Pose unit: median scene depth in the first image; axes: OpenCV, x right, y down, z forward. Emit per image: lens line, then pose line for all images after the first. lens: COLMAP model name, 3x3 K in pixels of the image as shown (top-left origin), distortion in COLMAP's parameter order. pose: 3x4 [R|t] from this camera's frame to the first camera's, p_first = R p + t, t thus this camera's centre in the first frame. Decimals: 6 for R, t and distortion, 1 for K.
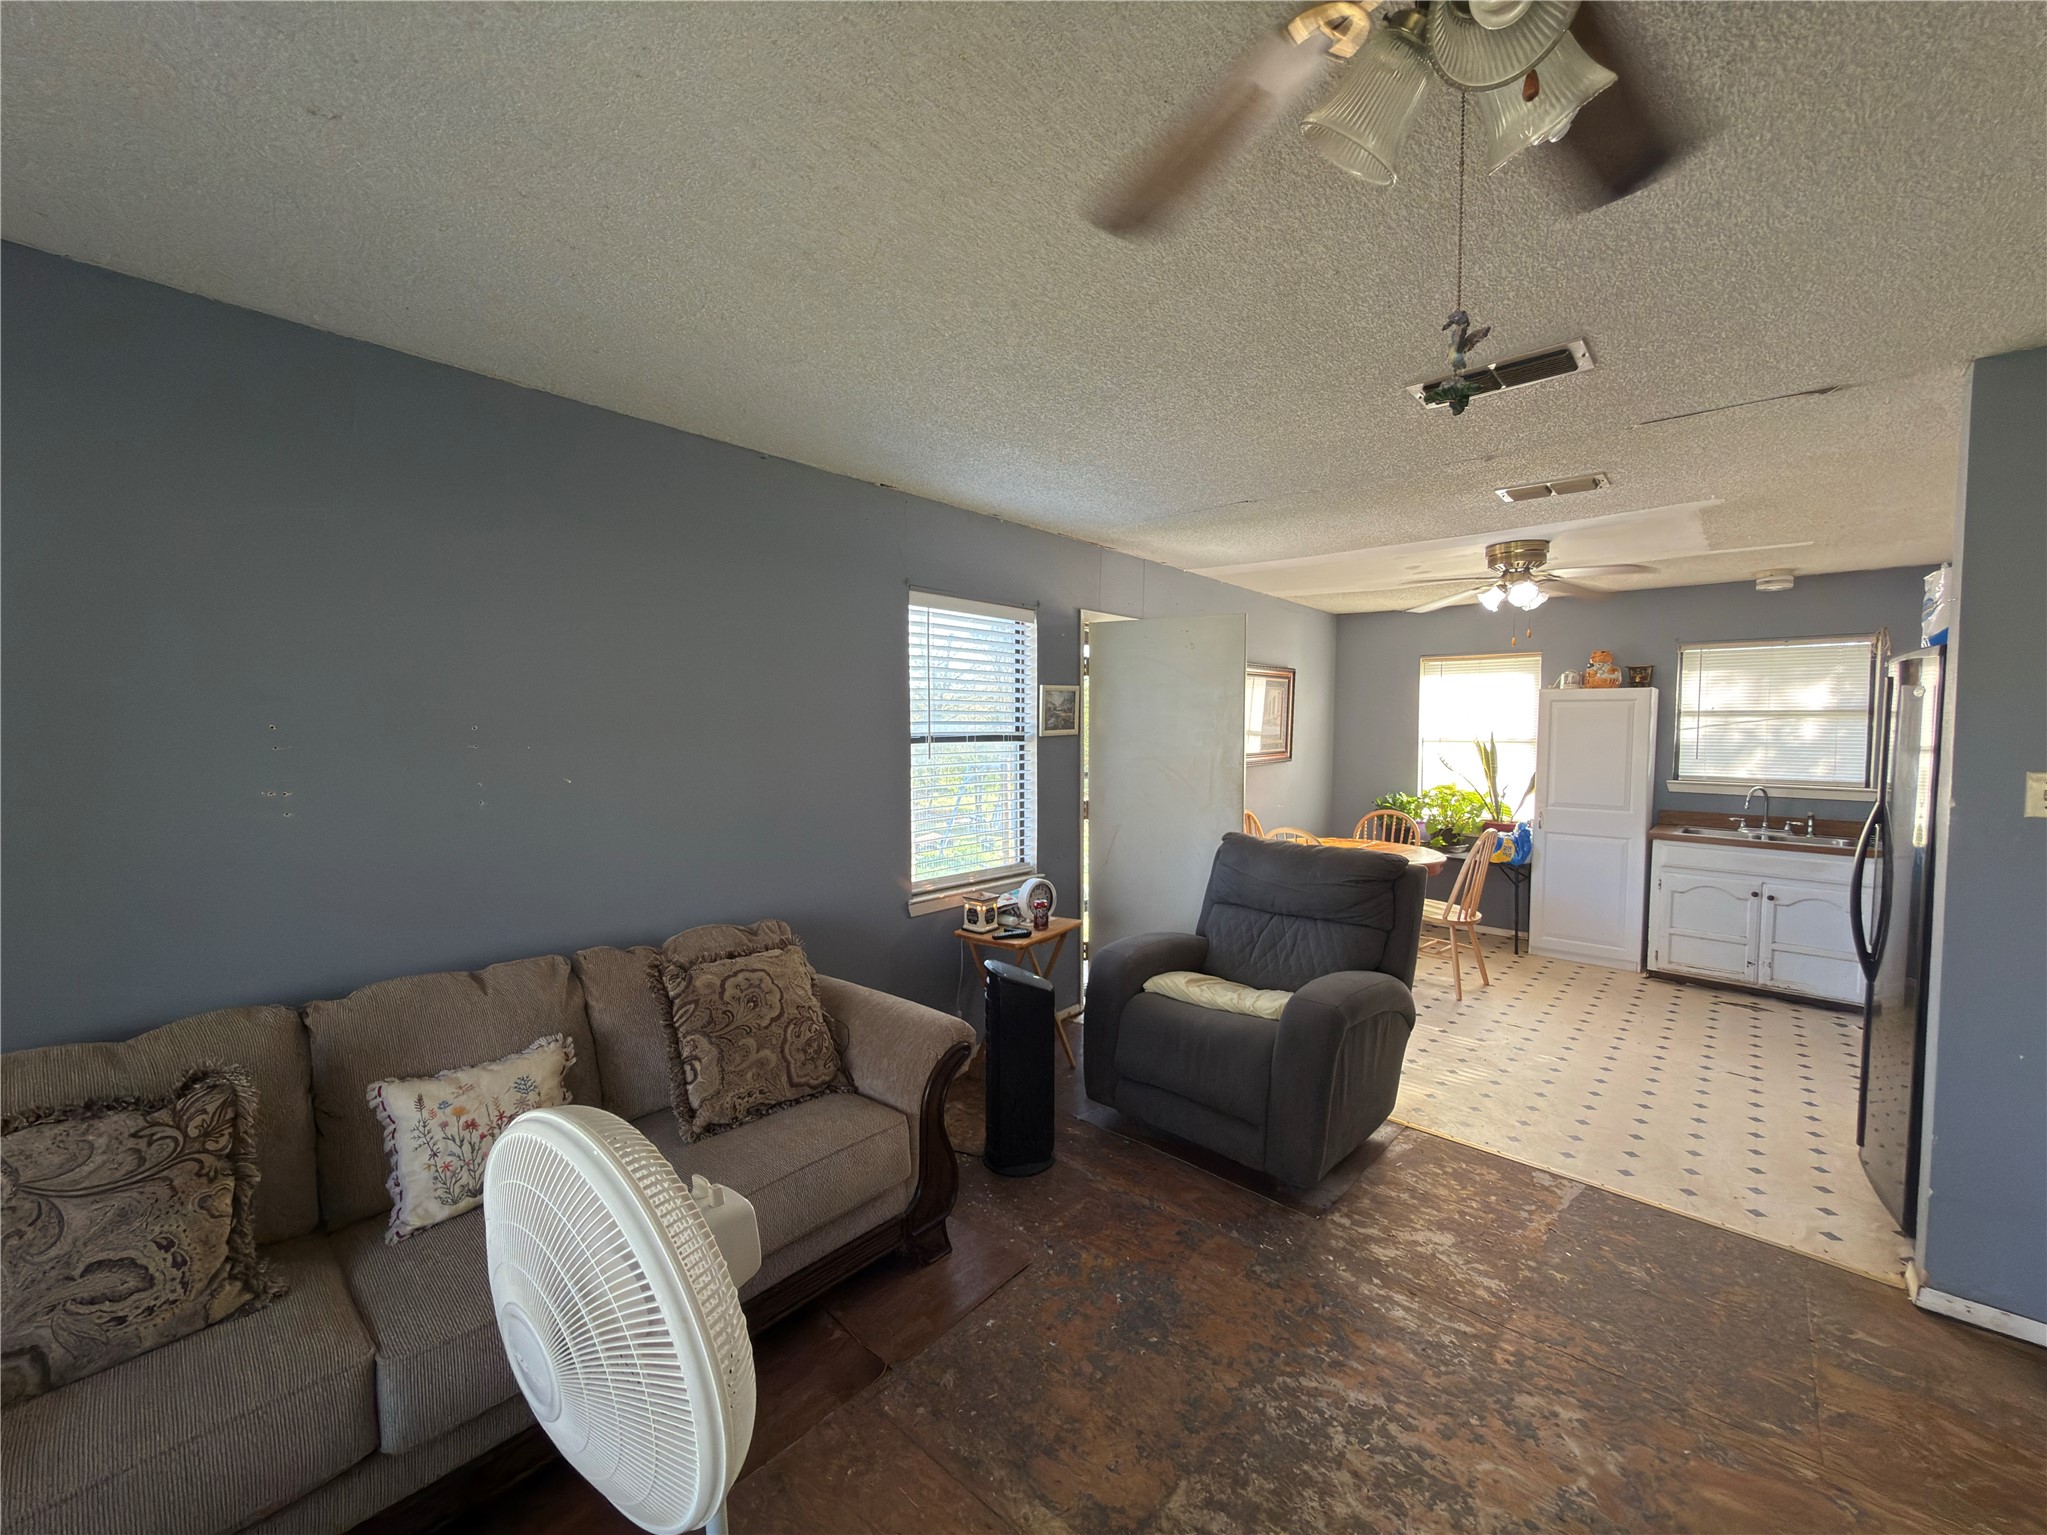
lens RADIAL K [[819.8, 0, 1023.8], [0, 819.8, 768.8], [0, 0, 1]] dist [0.000814, -0.000124]
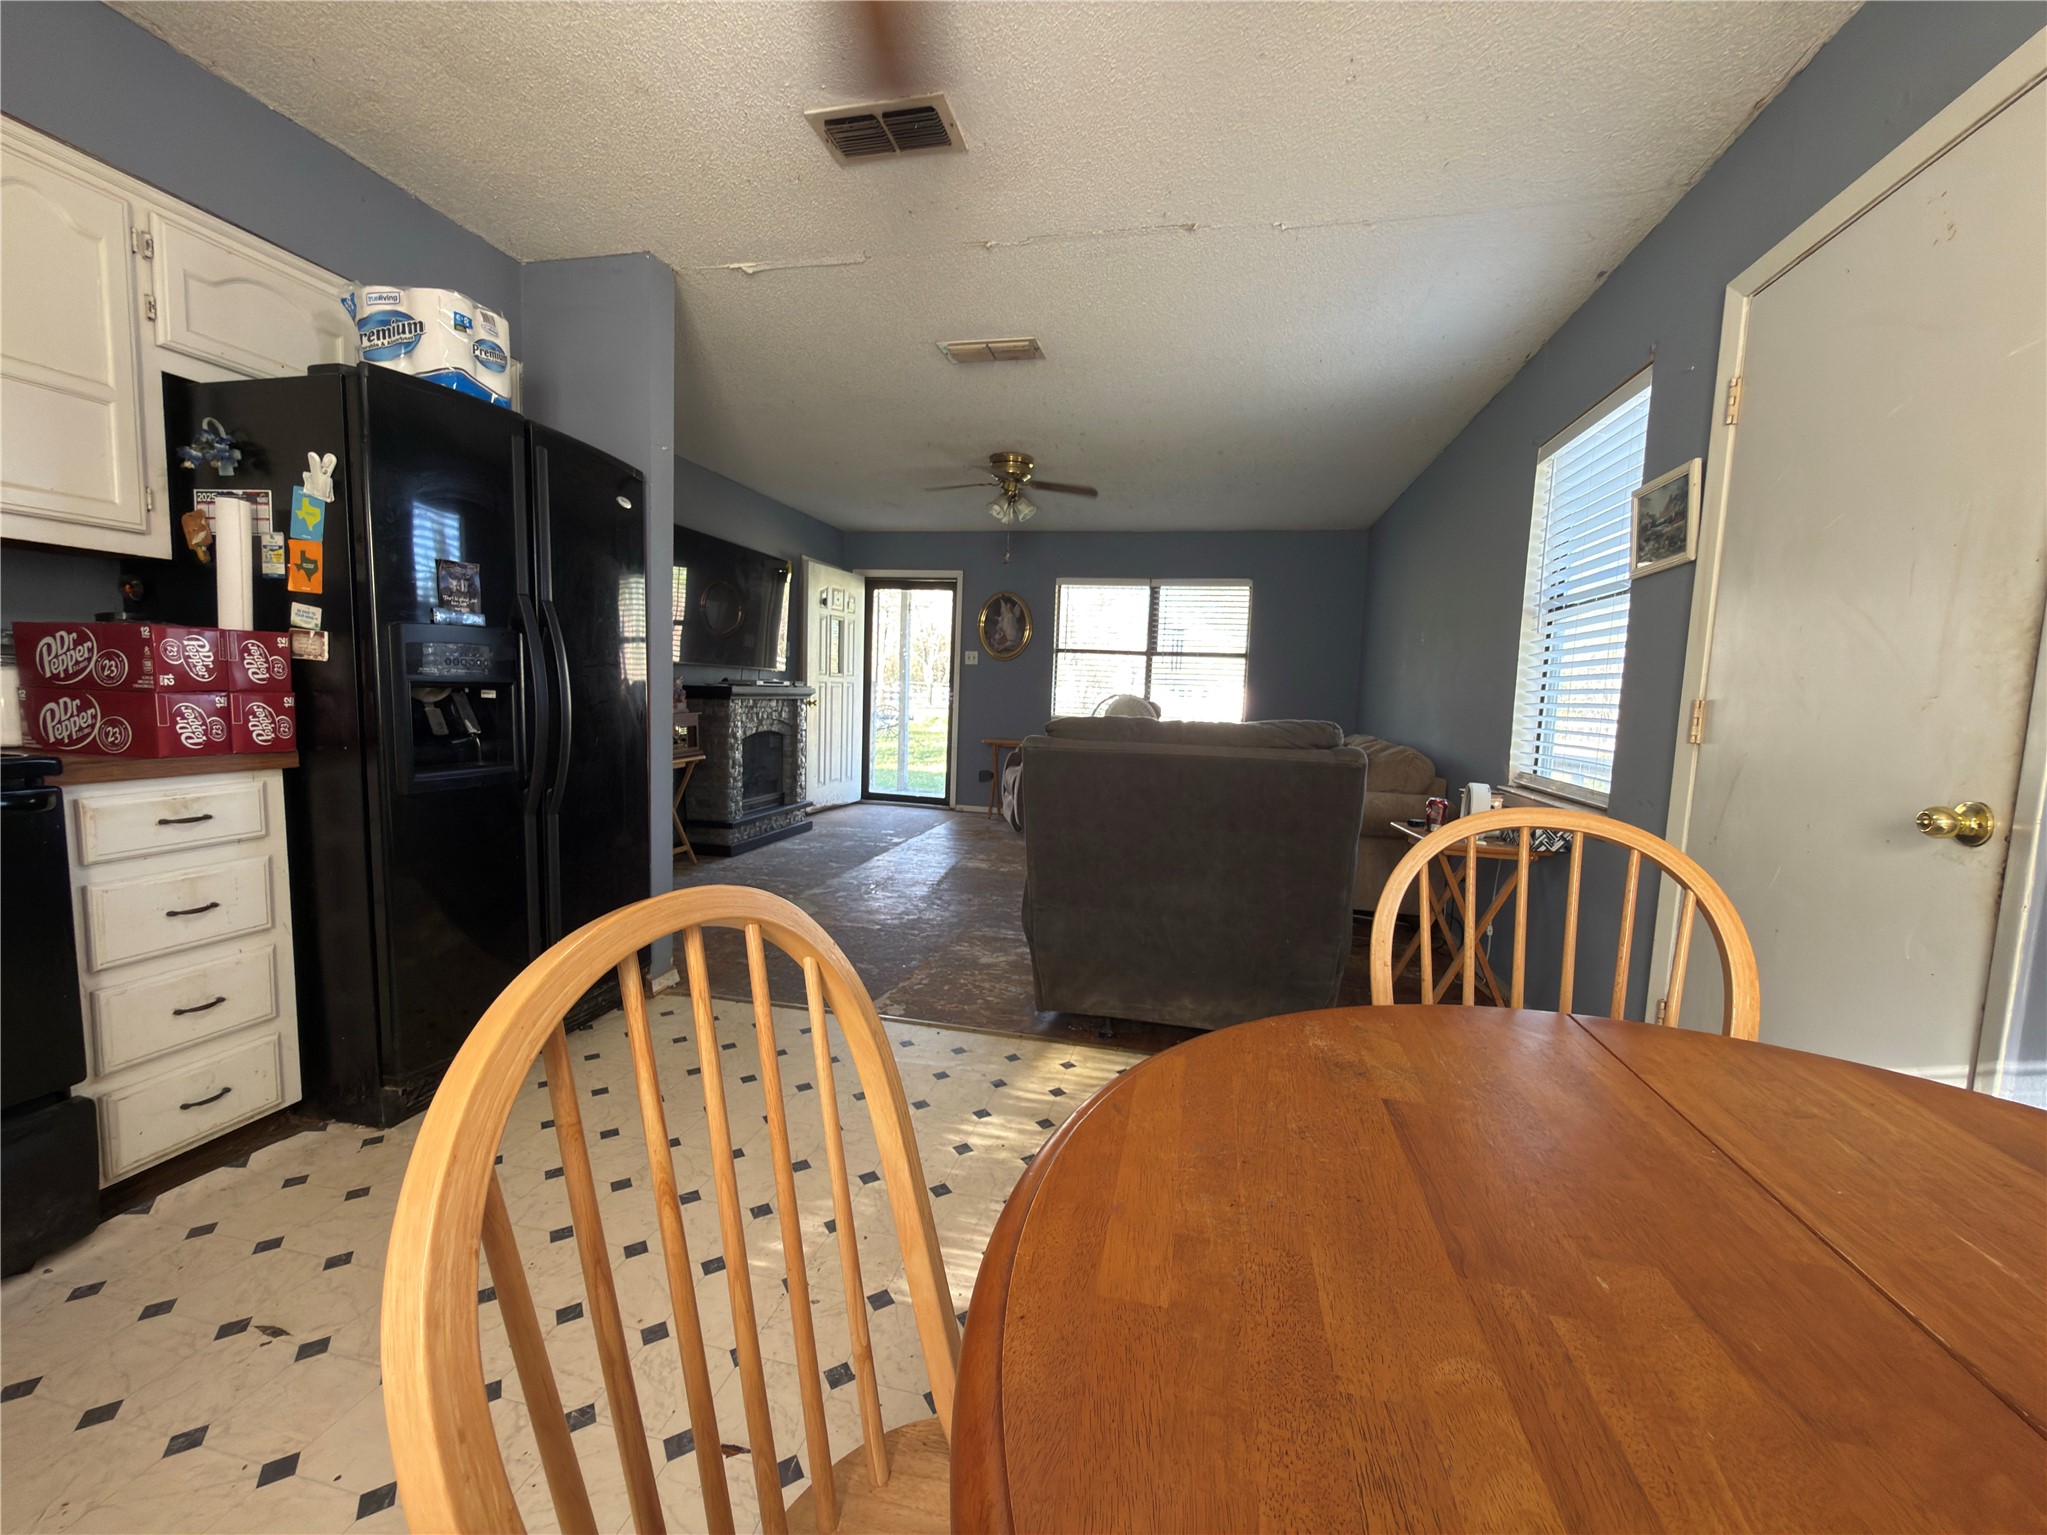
lens RADIAL K [[819.8, 0, 1026.5], [0, 819.8, 770.2], [0, 0, 1]] dist [0.000814, -0.000124]
pose [[-0.874041, 0.005999, -0.485815, 0.863802], [-0.068100, 0.988540, 0.134727, 0.055484], [0.481056, 0.150841, -0.863616, 1.676092]]
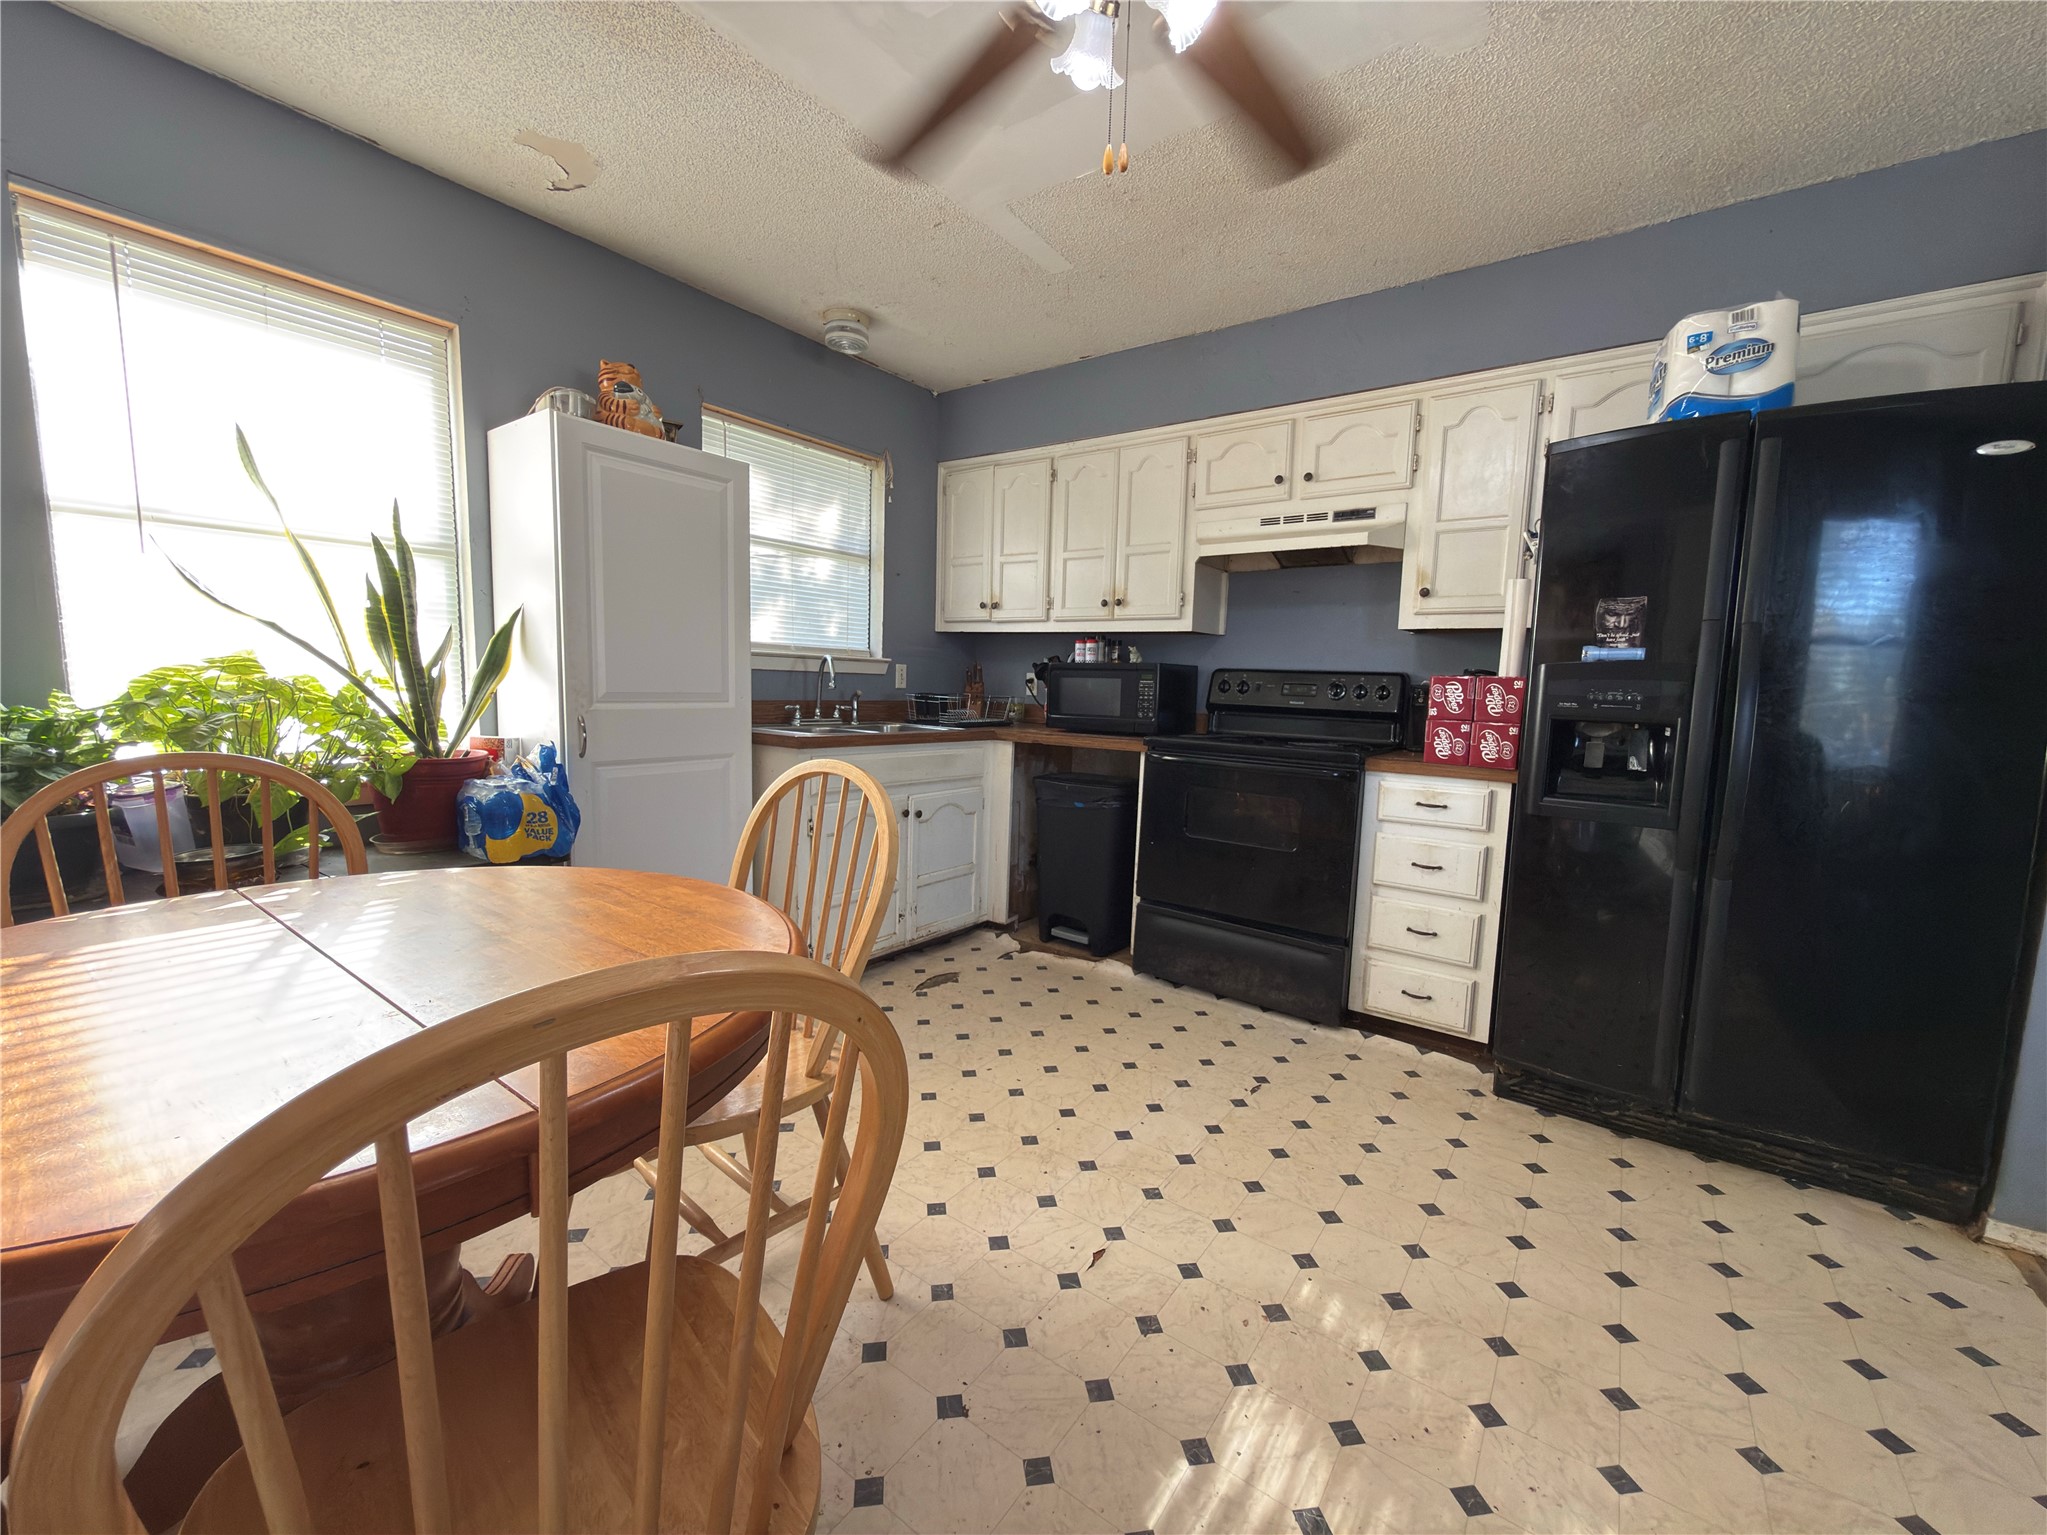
lens RADIAL K [[819.8, 0, 1032.0], [0, 819.8, 770.8], [0, 0, 1]] dist [0.000814, -0.000124]
pose [[-0.086153, -0.121687, 0.988822, 0.339621], [0.019908, 0.992104, 0.123825, 0.056882], [-0.996083, 0.030354, -0.083051, 1.410348]]
